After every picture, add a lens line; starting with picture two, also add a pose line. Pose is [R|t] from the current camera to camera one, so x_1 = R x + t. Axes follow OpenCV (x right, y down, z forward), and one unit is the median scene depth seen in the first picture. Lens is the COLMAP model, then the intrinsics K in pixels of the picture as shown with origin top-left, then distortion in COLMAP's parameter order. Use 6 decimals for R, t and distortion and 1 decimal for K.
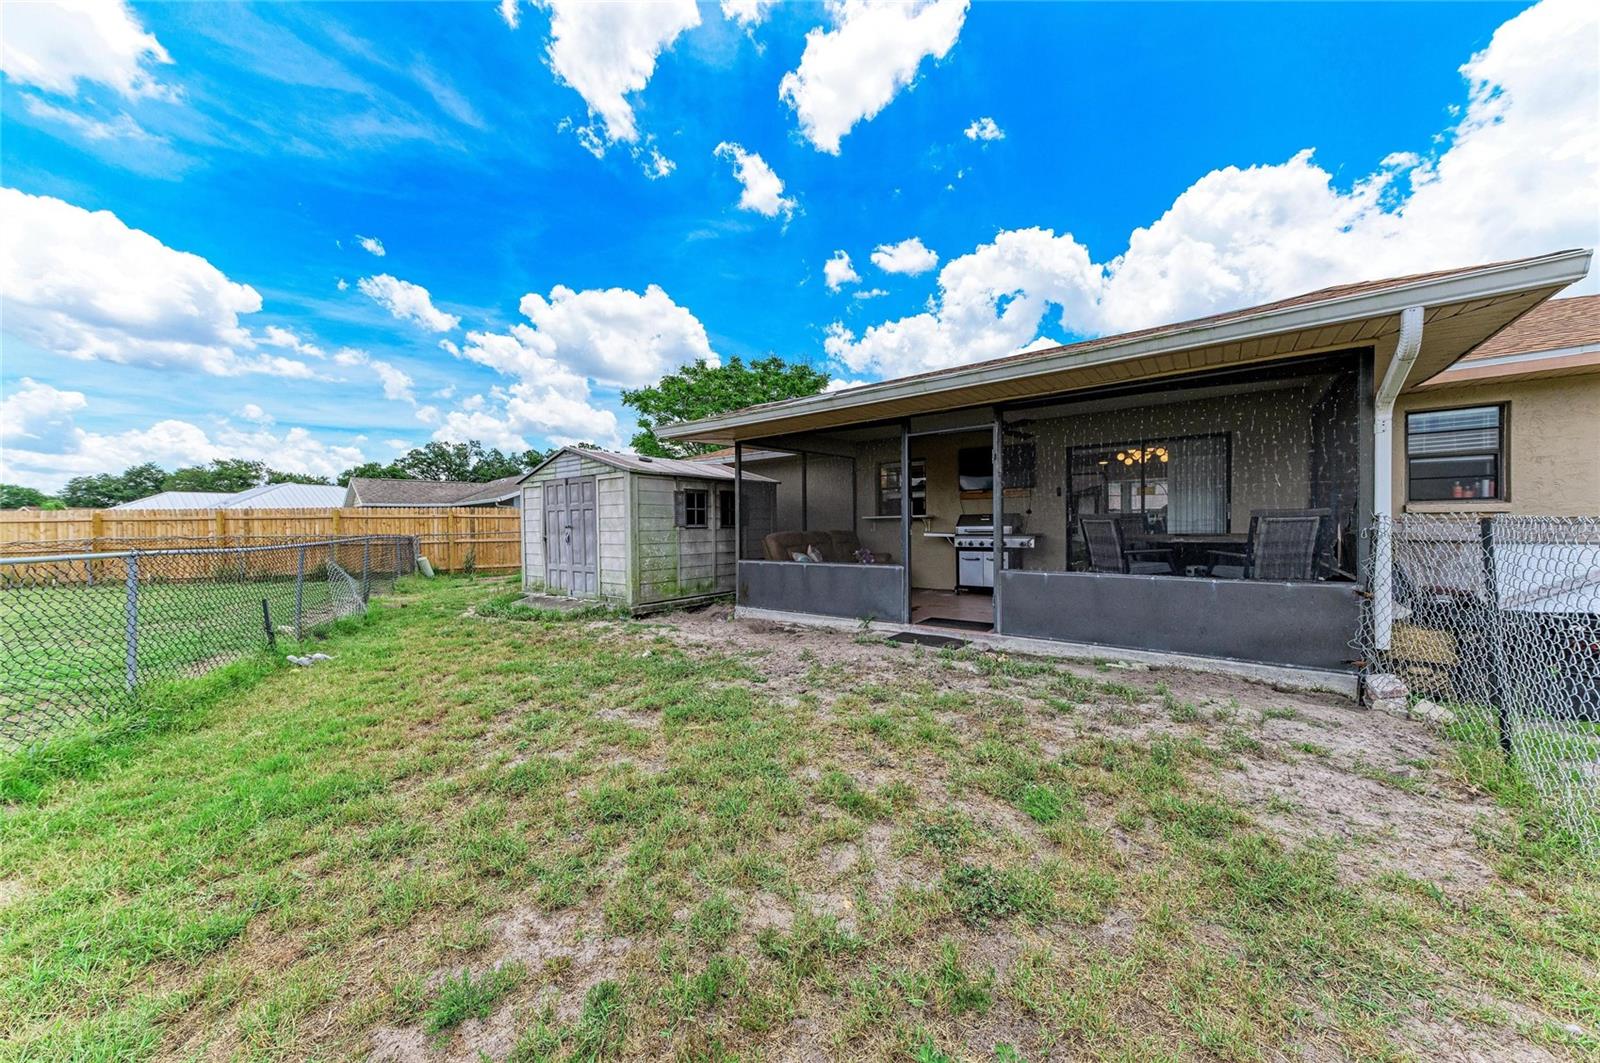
lens RADIAL K [[538.2, 0, 801.1], [0, 538.2, 534.4], [0, 0, 1]] dist [0.018485, -0.003974]
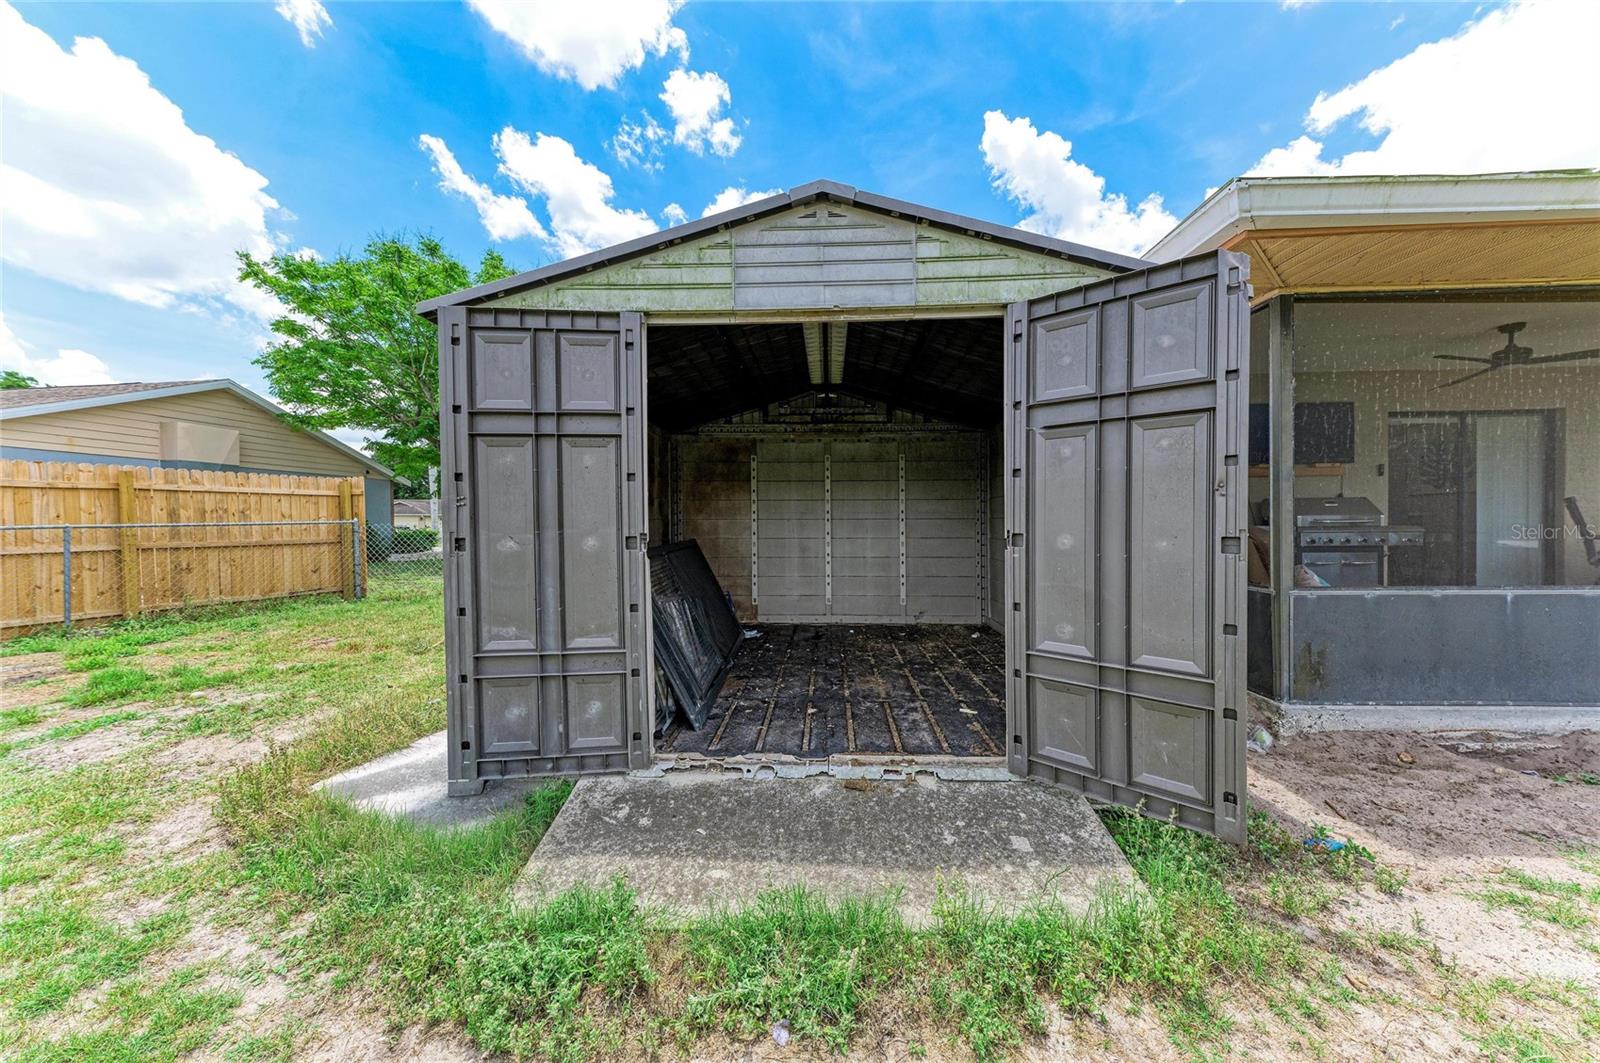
lens RADIAL K [[538.2, 0, 801.1], [0, 538.2, 534.4], [0, 0, 1]] dist [0.018485, -0.003974]
pose [[0.806727, -0.010381, 0.590833, -0.213436], [0.011859, 0.999929, 0.001376, 0.000187], [-0.590806, 0.005896, 0.806792, 0.288656]]
